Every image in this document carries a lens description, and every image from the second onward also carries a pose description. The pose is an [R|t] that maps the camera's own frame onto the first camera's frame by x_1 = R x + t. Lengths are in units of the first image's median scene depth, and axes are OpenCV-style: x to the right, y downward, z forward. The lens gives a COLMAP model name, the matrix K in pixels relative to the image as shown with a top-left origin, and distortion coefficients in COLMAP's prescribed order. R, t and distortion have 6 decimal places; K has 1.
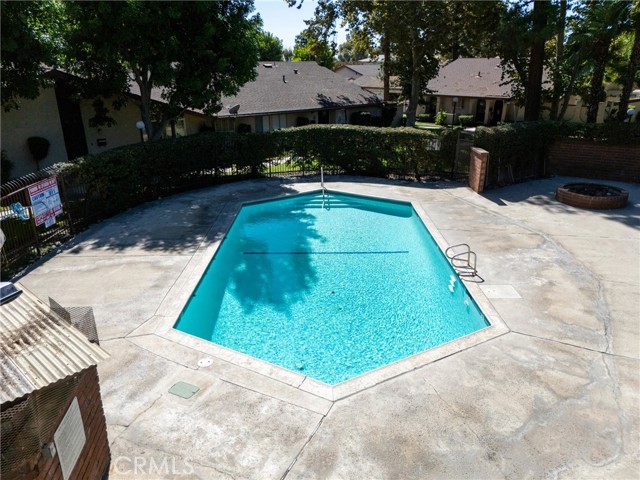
lens RADIAL K [[473.6, 0, 322.2], [0, 473.6, 239.3], [0, 0, 1]] dist [0.075618, -0.065320]
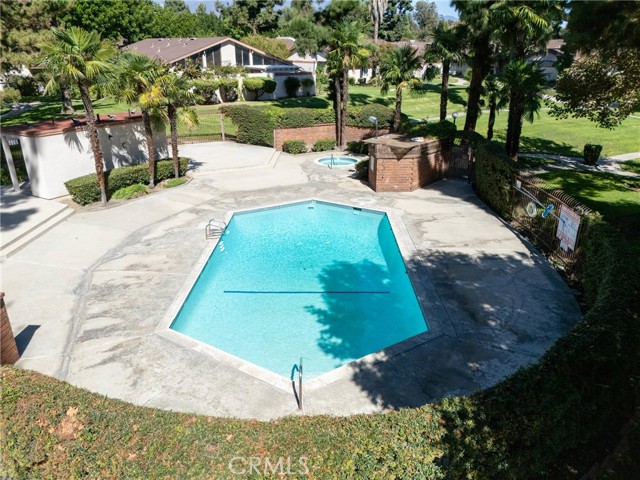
lens RADIAL K [[473.6, 0, 321.9], [0, 473.6, 240.6], [0, 0, 1]] dist [0.075618, -0.065320]
pose [[-0.999970, 0.001860, 0.007513, -0.030288], [0.006533, 0.723465, 0.690330, -0.785092], [-0.004152, 0.690358, -0.723456, 1.765588]]
